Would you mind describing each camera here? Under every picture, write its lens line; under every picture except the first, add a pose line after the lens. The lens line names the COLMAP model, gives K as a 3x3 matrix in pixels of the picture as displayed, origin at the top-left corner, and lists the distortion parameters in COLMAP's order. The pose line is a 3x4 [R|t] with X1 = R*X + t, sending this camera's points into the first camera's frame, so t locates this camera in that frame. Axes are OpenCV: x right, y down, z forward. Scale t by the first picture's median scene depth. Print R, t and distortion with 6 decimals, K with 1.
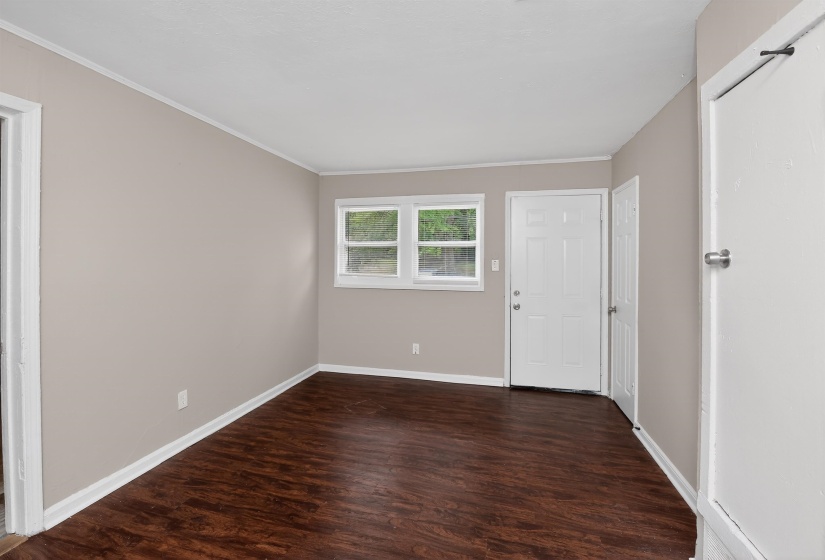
lens RADIAL K [[360.8, 0, 412.2], [0, 360.8, 276.8], [0, 0, 1]] dist [-0.000261, -0.008004]
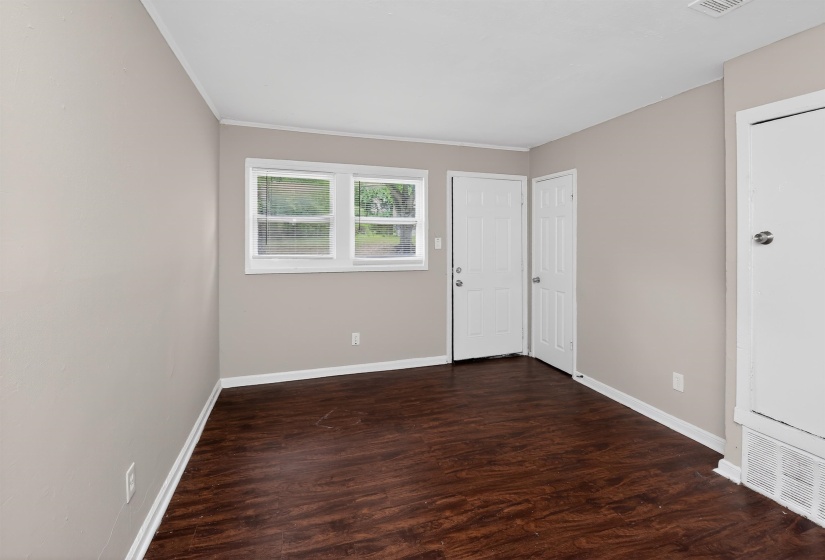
lens RADIAL K [[368.4, 0, 412.5], [0, 368.4, 254.6], [0, 0, 1]] dist [0.001715, -0.008206]
pose [[0.847305, -0.024522, 0.530540, -0.378142], [0.023804, 0.999683, 0.008189, -0.011239], [-0.530572, 0.005691, 0.847621, 0.180135]]
